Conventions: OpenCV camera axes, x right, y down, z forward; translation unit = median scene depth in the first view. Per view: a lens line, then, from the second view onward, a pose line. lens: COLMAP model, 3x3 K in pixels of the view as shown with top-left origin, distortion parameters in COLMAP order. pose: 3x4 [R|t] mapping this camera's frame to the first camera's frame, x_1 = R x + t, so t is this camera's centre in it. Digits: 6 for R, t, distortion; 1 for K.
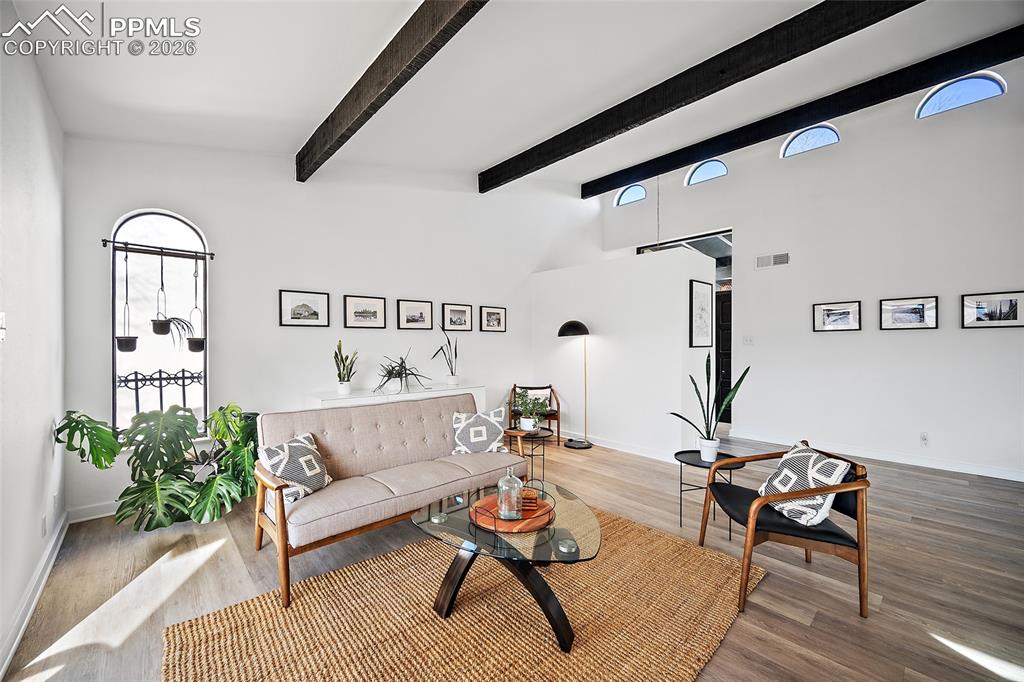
lens RADIAL K [[403.9, 0, 506.8], [0, 403.9, 346.0], [0, 0, 1]] dist [-0.003332, 0.000944]
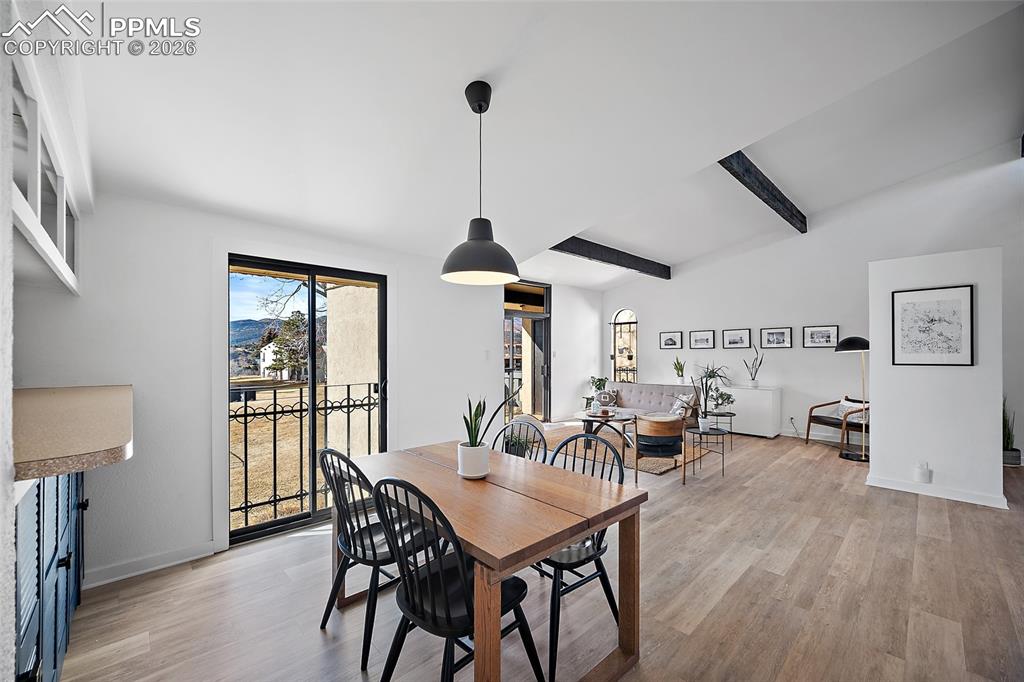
lens RADIAL K [[403.9, 0, 504.2], [0, 403.9, 350.9], [0, 0, 1]] dist [-0.003332, 0.000944]
pose [[0.021322, -0.006163, -0.999754, 1.363457], [-0.002884, 0.999976, -0.006226, -0.020677], [0.999768, 0.003016, 0.021304, 0.092543]]
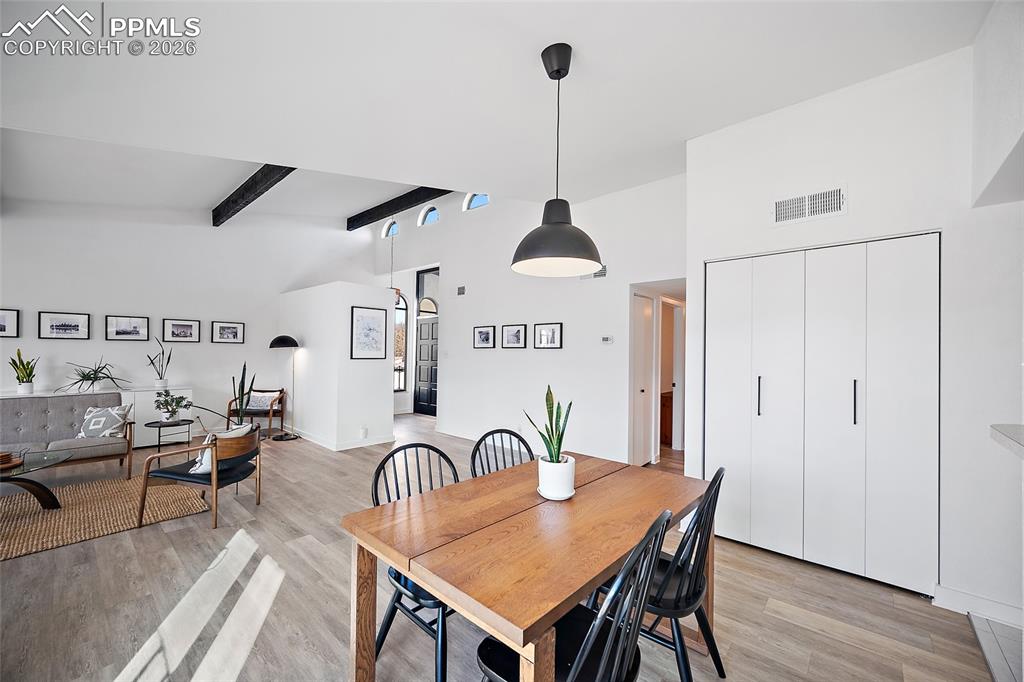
lens RADIAL K [[403.9, 0, 506.3], [0, 403.9, 350.9], [0, 0, 1]] dist [-0.003332, 0.000944]
pose [[0.994722, 0.017483, 0.101108, 0.817903], [-0.016793, 0.999830, -0.007678, -0.021340], [-0.101225, 0.005940, 0.994846, -0.320795]]
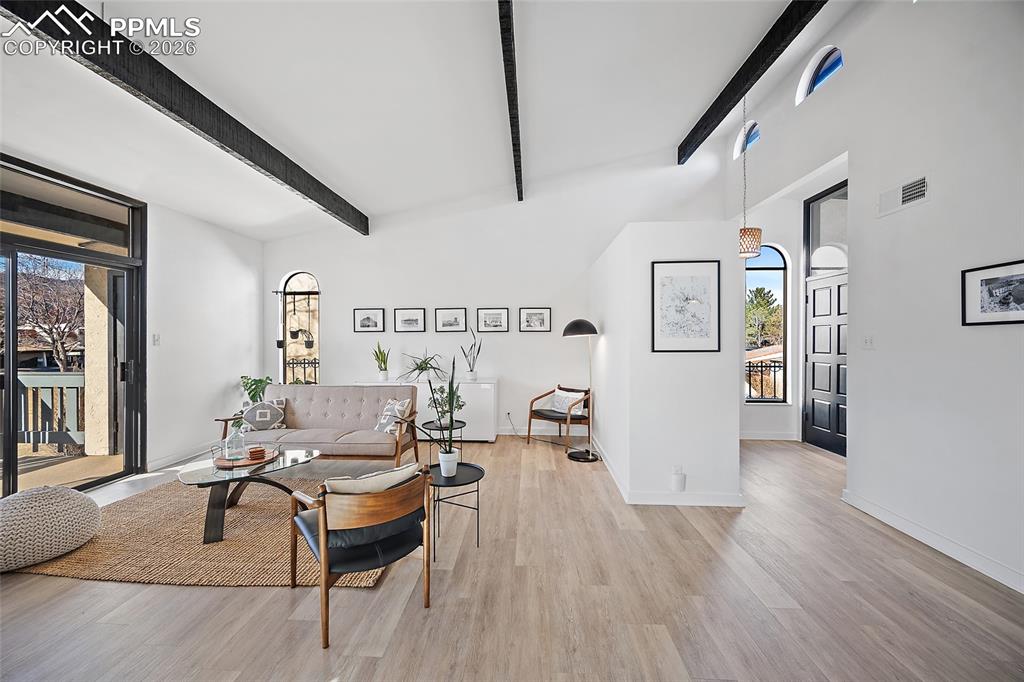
lens RADIAL K [[403.9, 0, 504.5], [0, 403.9, 340.9], [0, 0, 1]] dist [-0.003332, 0.000944]
pose [[0.699440, 0.003434, -0.714683, 0.803093], [-0.001885, 0.999994, 0.002960, -0.018959], [0.714689, -0.000723, 0.699442, 0.280068]]
